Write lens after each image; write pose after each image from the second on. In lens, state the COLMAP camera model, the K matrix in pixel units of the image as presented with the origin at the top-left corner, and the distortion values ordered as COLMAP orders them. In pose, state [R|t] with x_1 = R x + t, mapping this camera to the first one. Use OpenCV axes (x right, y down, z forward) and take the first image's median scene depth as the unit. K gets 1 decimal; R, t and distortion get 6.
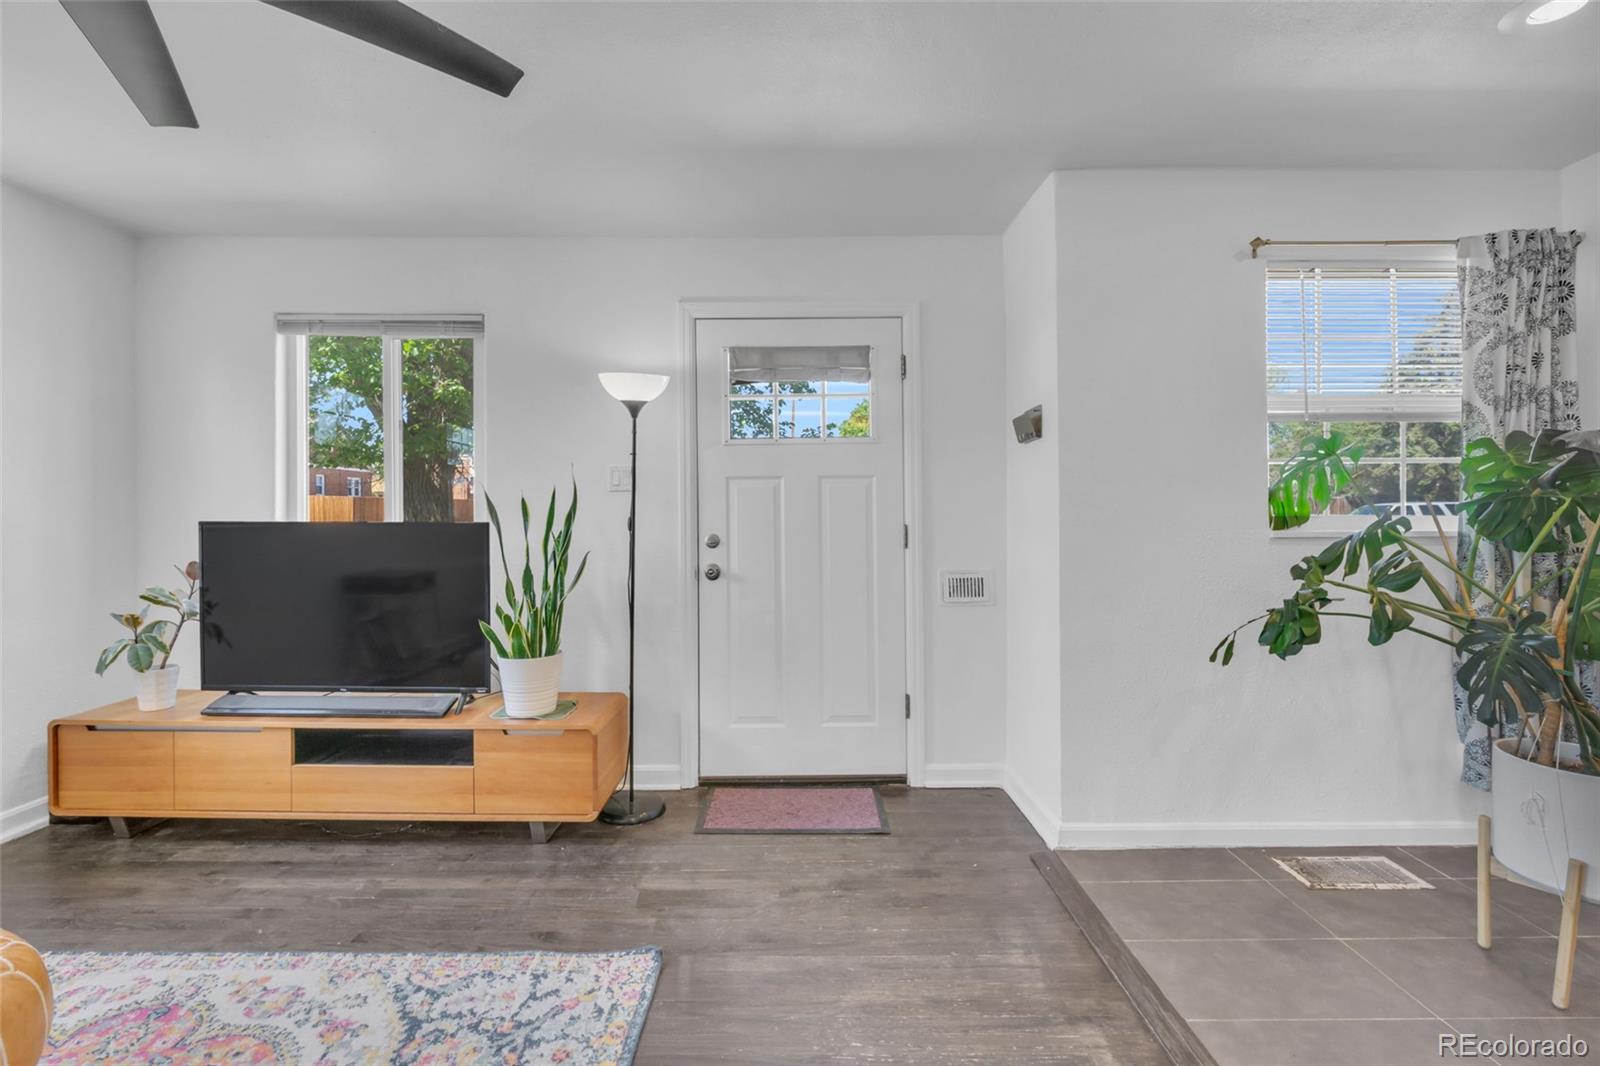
lens RADIAL K [[696.3, 0, 792.1], [0, 696.3, 511.5], [0, 0, 1]] dist [-0.007217, 0.002069]
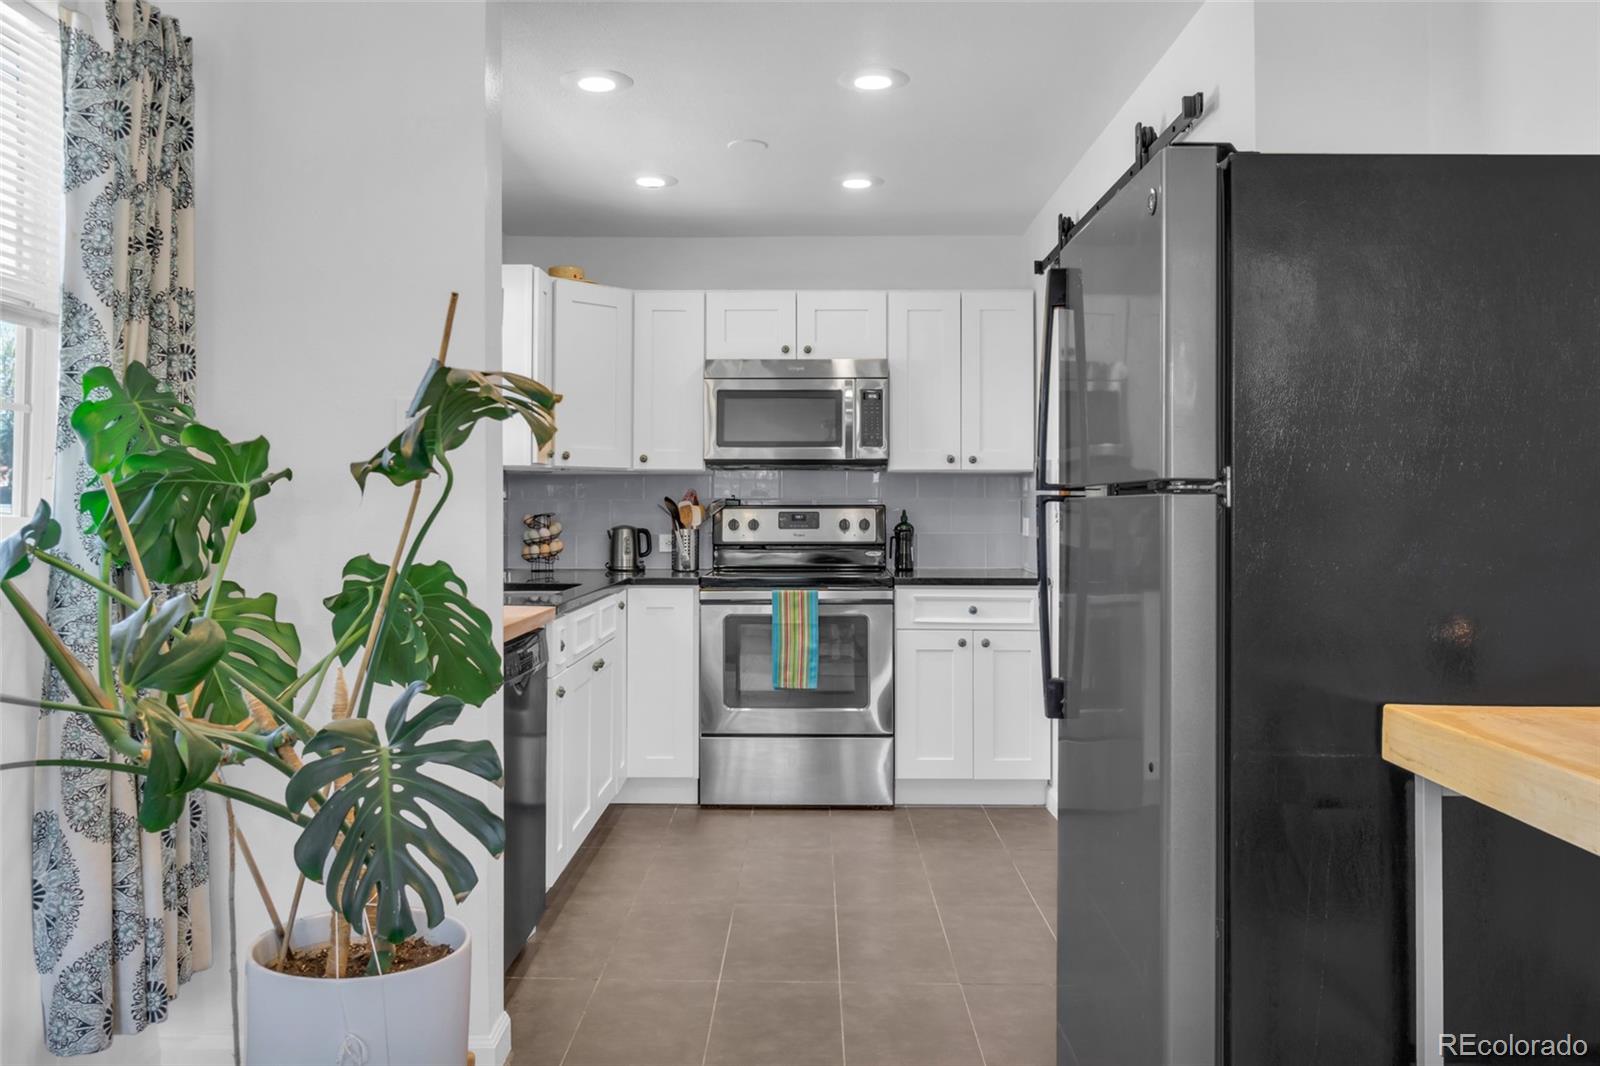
lens RADIAL K [[1233.5, 0, 779.7], [0, 1233.5, 504.9], [0, 0, 1]] dist [-0.007804, -0.003302]
pose [[0.036593, 0.009599, 0.999284, 0.091554], [-0.008068, 0.999924, -0.009310, 0.001344], [-0.999298, -0.007722, 0.036668, 0.431367]]
